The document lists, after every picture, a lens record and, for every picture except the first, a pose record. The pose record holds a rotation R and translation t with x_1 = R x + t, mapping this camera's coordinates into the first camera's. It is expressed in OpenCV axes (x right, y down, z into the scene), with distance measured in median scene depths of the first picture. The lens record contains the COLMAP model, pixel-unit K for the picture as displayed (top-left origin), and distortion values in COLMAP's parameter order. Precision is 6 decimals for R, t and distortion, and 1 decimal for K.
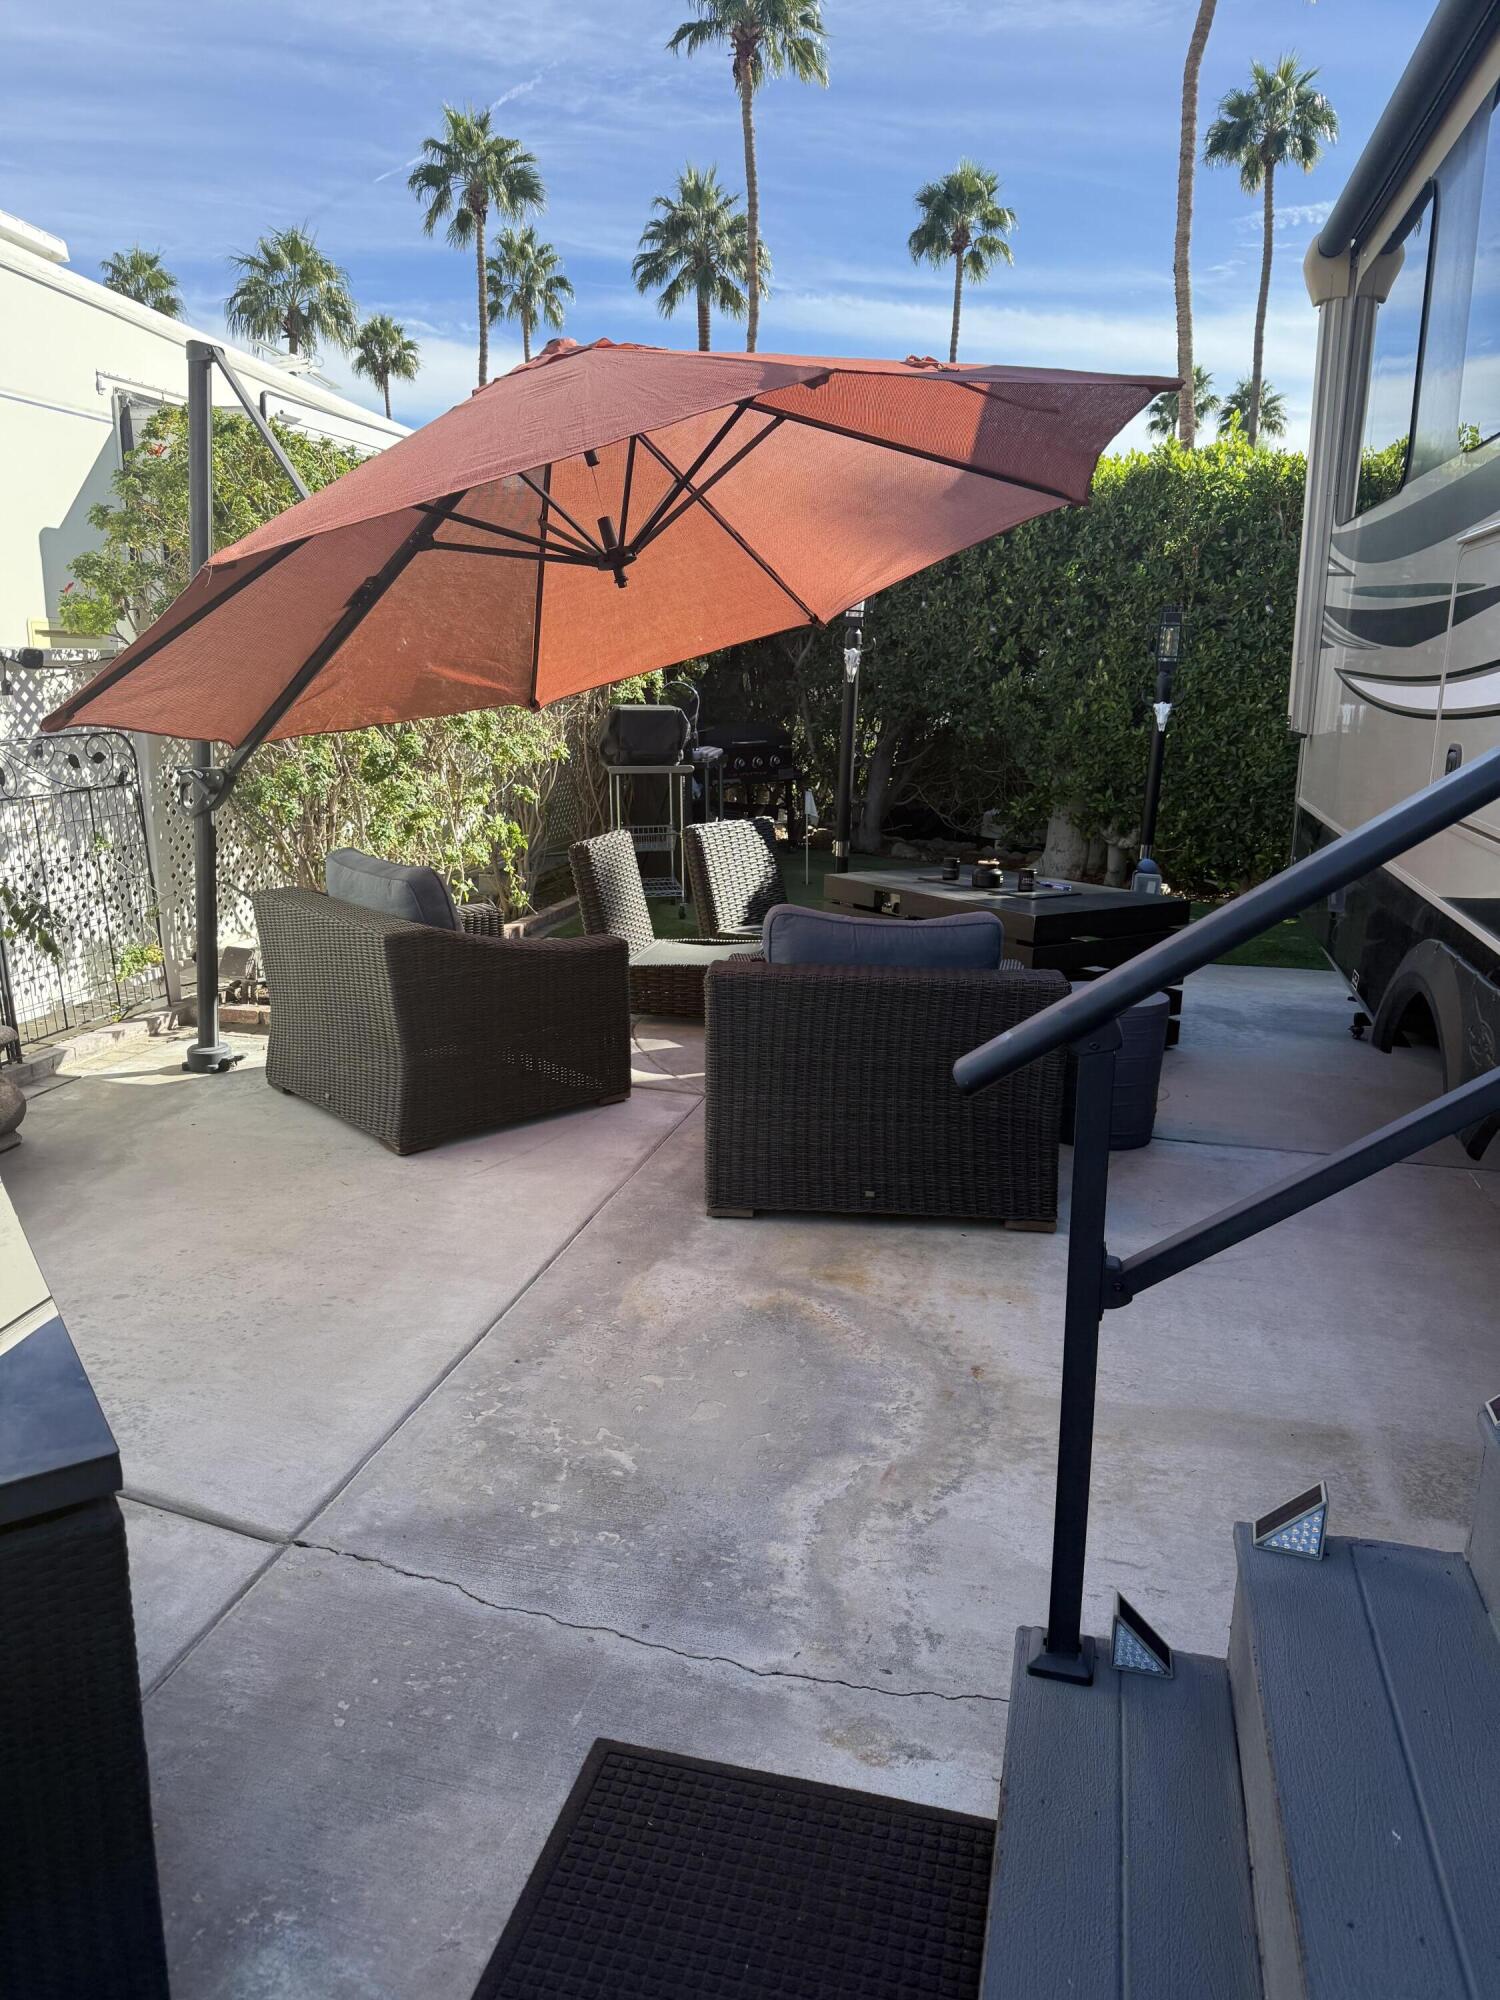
lens RADIAL K [[1428.1, 0, 750.0], [0, 1428.1, 1000.0], [0, 0, 1]] dist [0.030458, -0.058716]
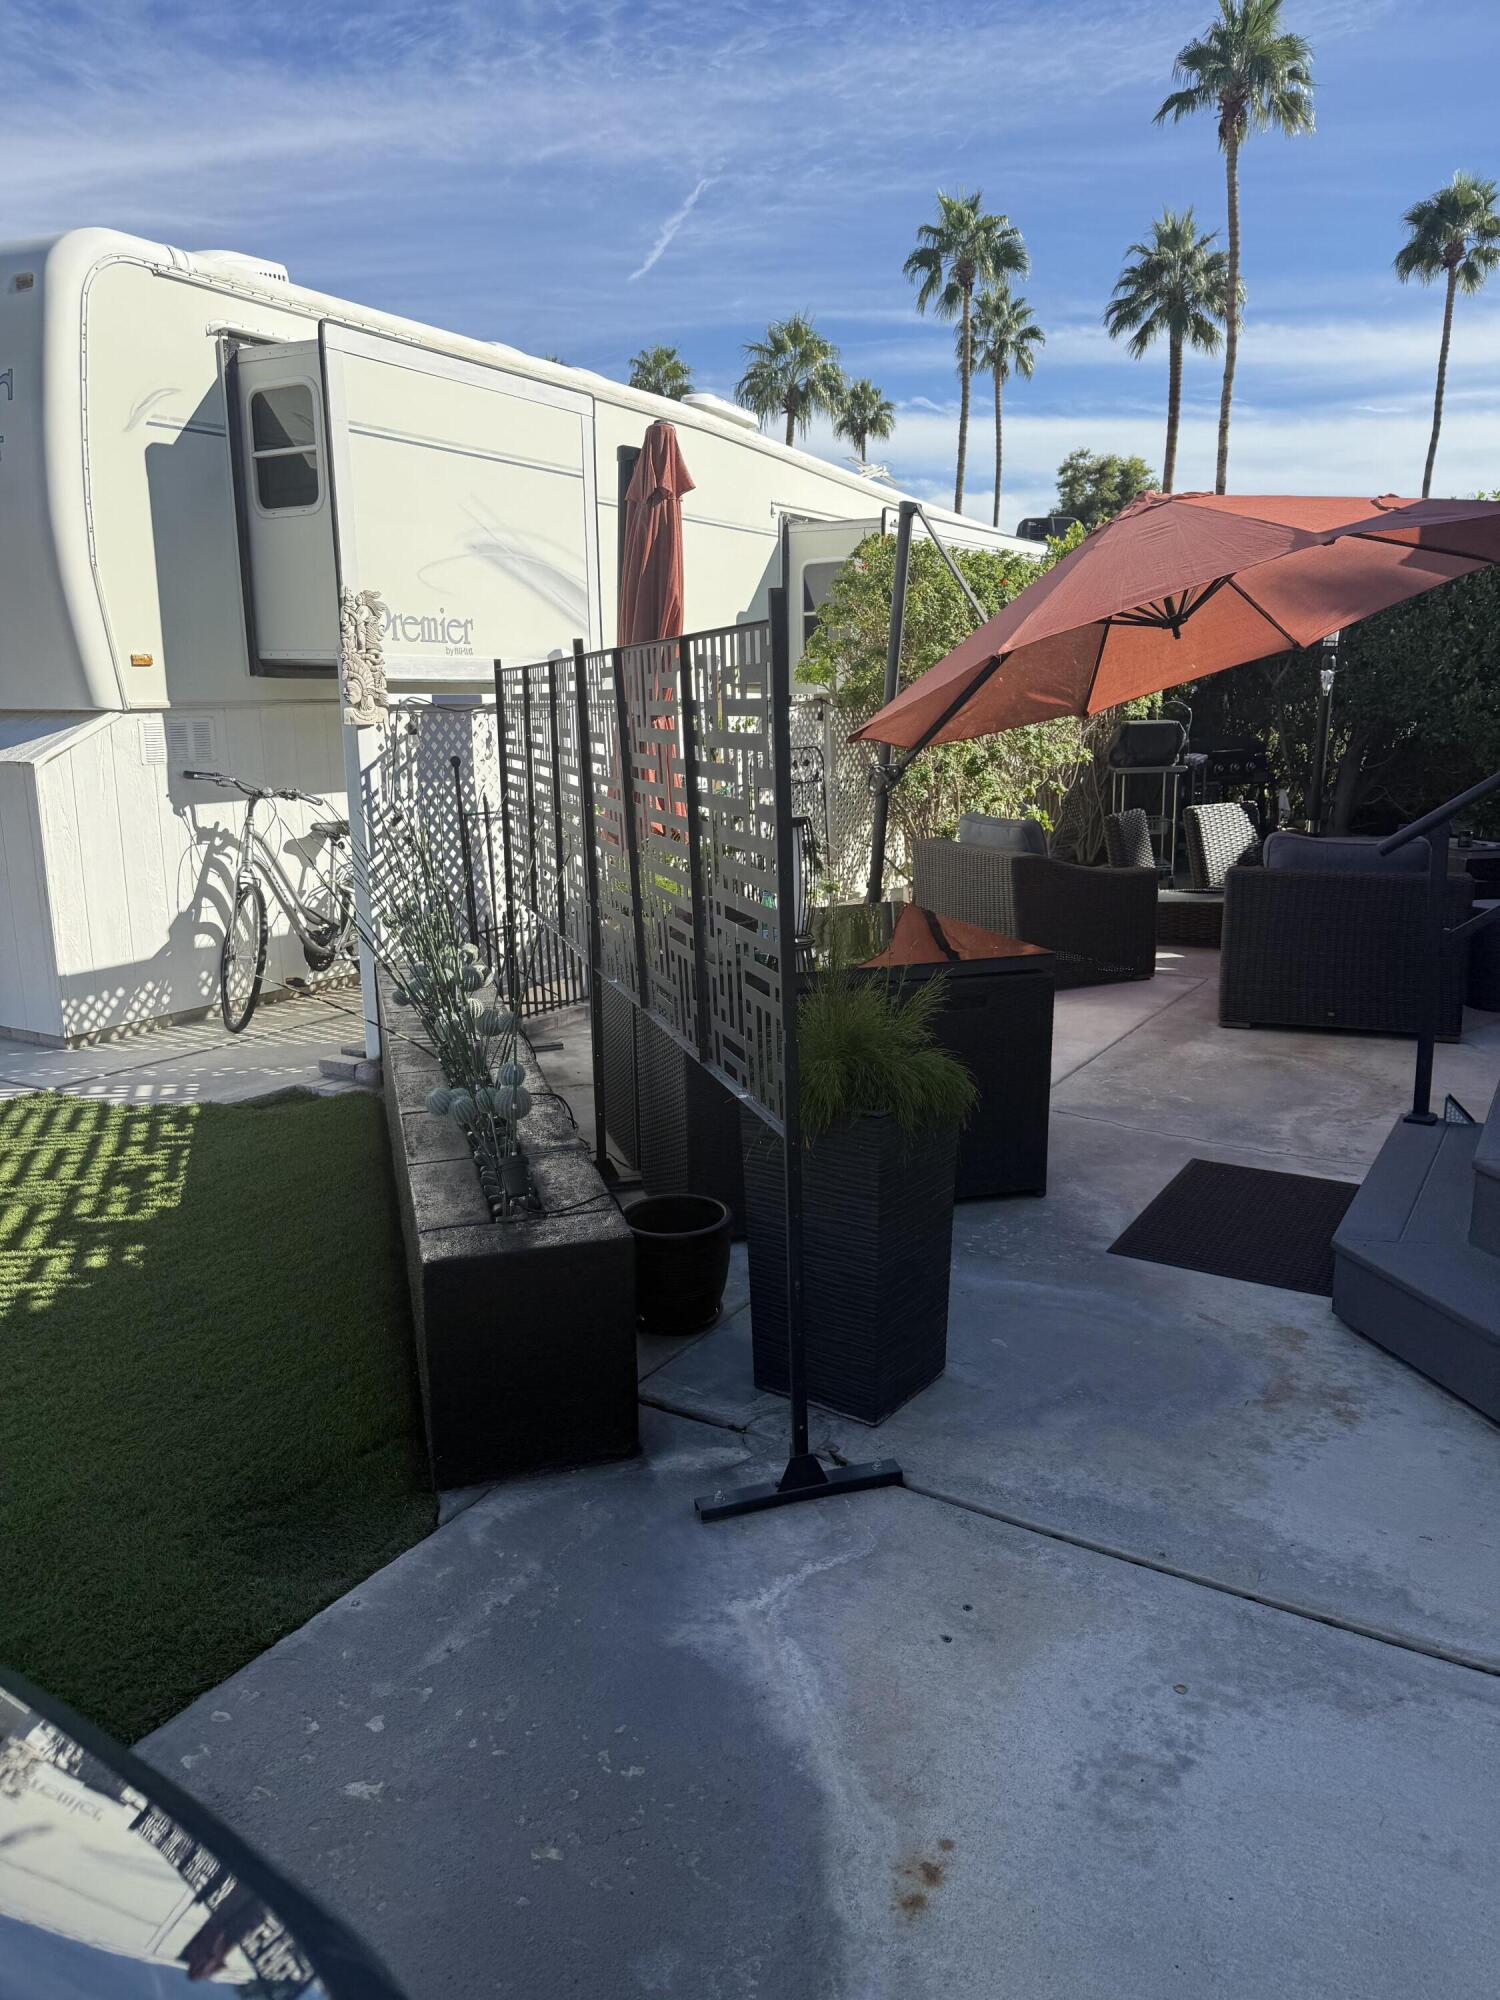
lens RADIAL K [[1409.1, 0, 715.8], [0, 1409.1, 984.0], [0, 0, 1]] dist [0.037913, -0.059992]
pose [[0.947312, 0.037210, -0.318143, -0.026137], [-0.046749, 0.998655, -0.022400, 0.070708], [0.316882, 0.036093, 0.947778, -0.292254]]
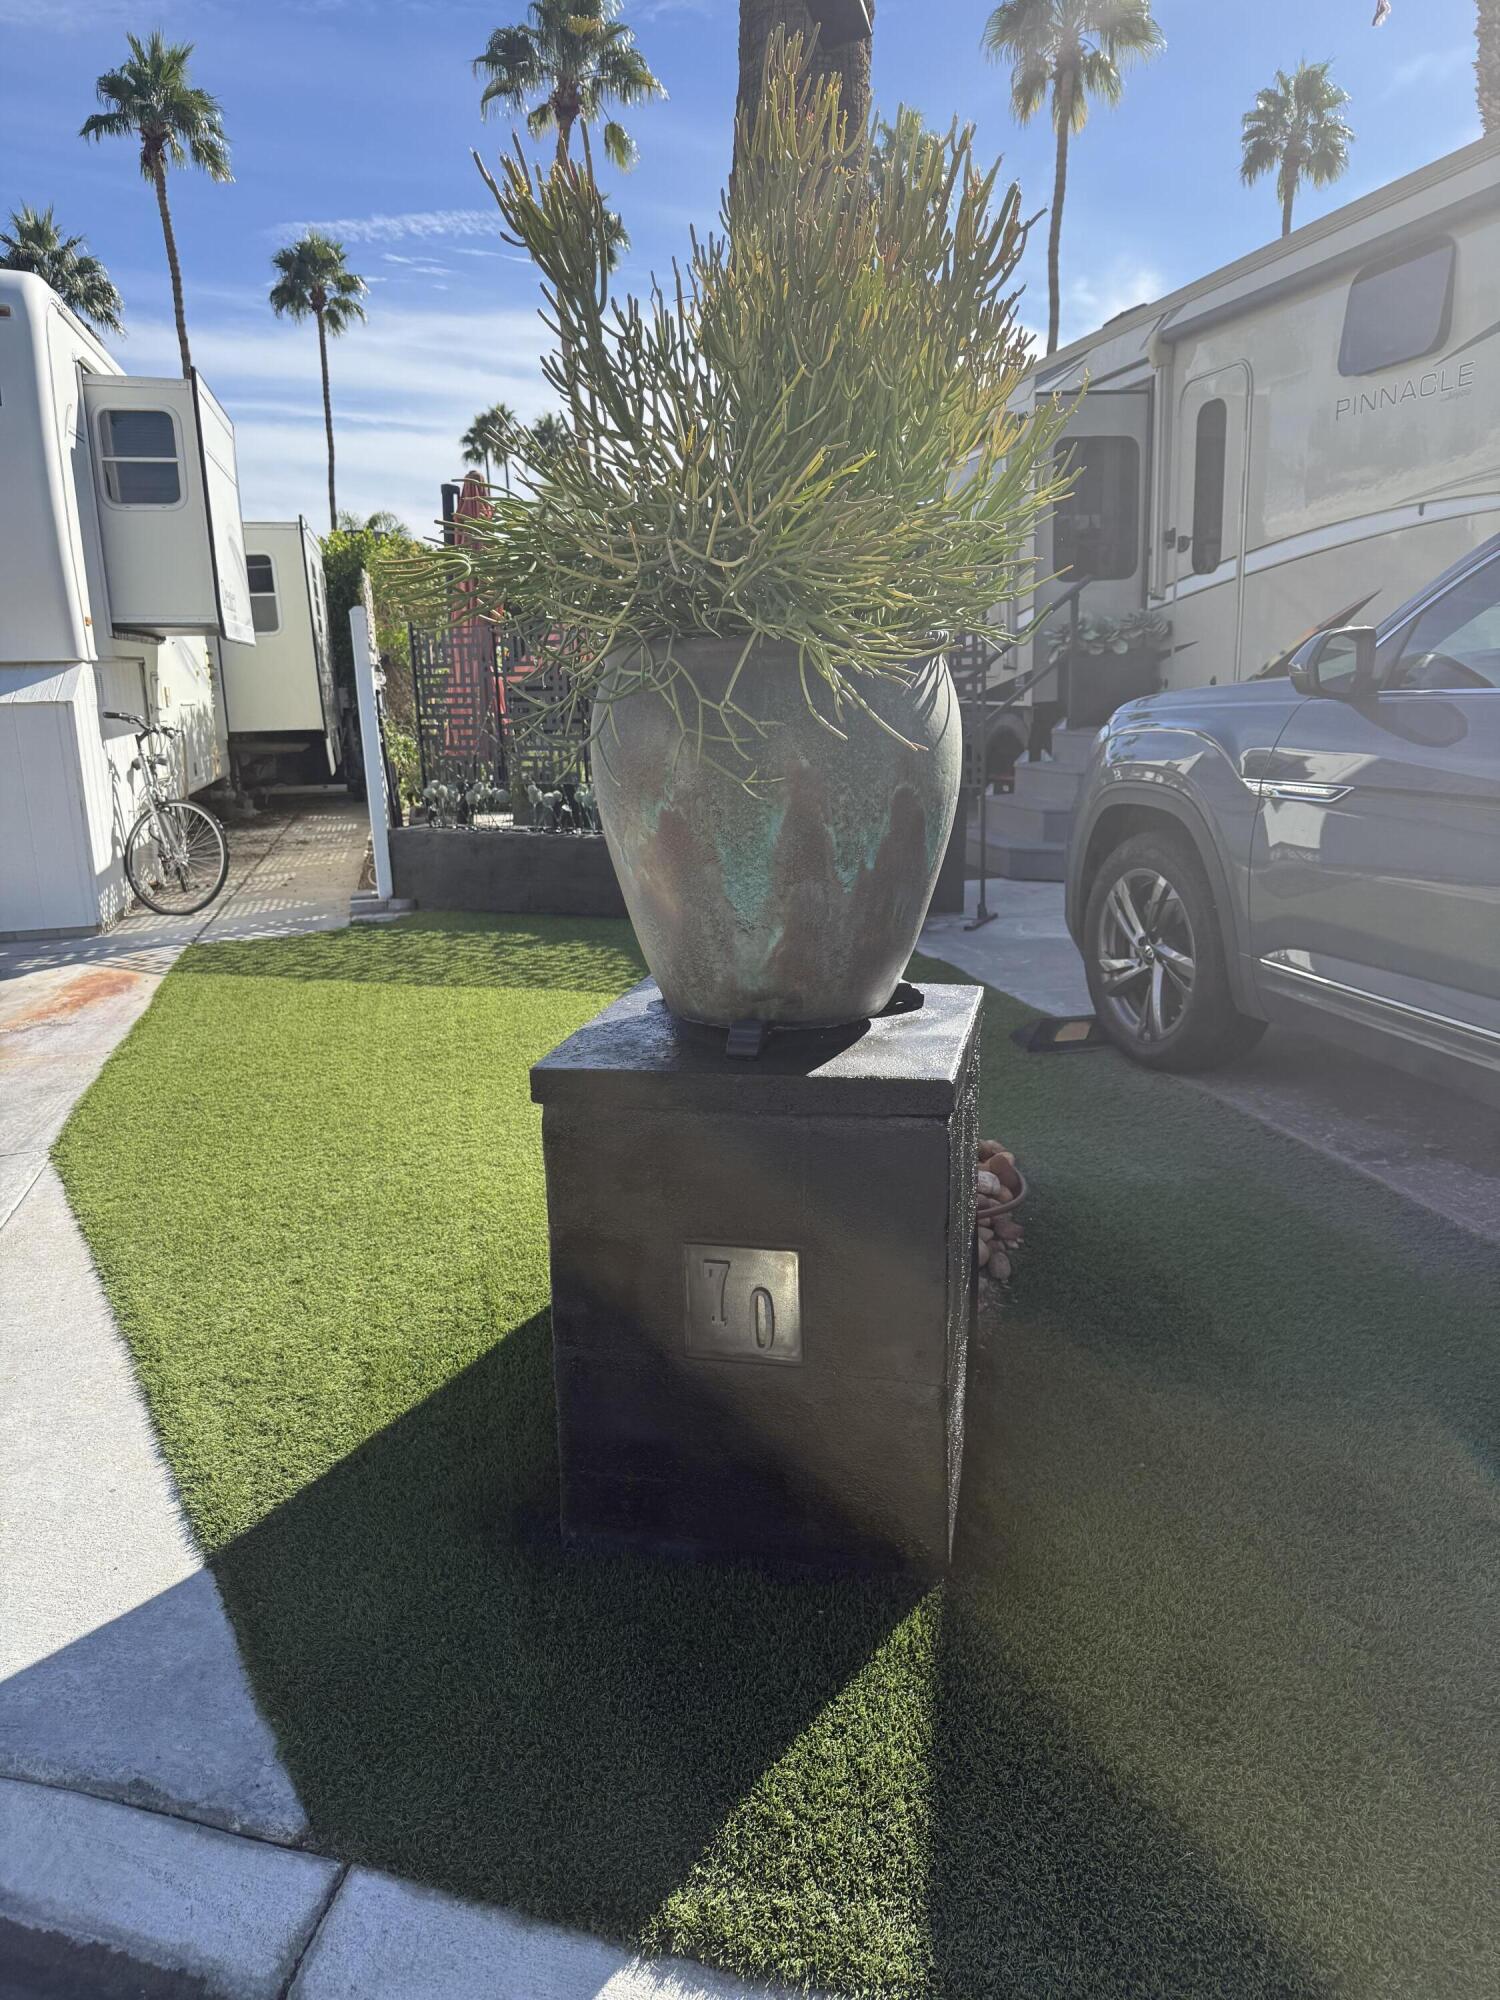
lens RADIAL K [[1385.4, 0, 731.4], [0, 1385.4, 998.0], [0, 0, 1]] dist [0.065139, -0.085223]
pose [[0.896129, -0.144944, 0.419458, -0.542242], [0.145862, 0.988848, 0.030077, 0.165869], [-0.419139, 0.034230, 0.907277, -0.653595]]
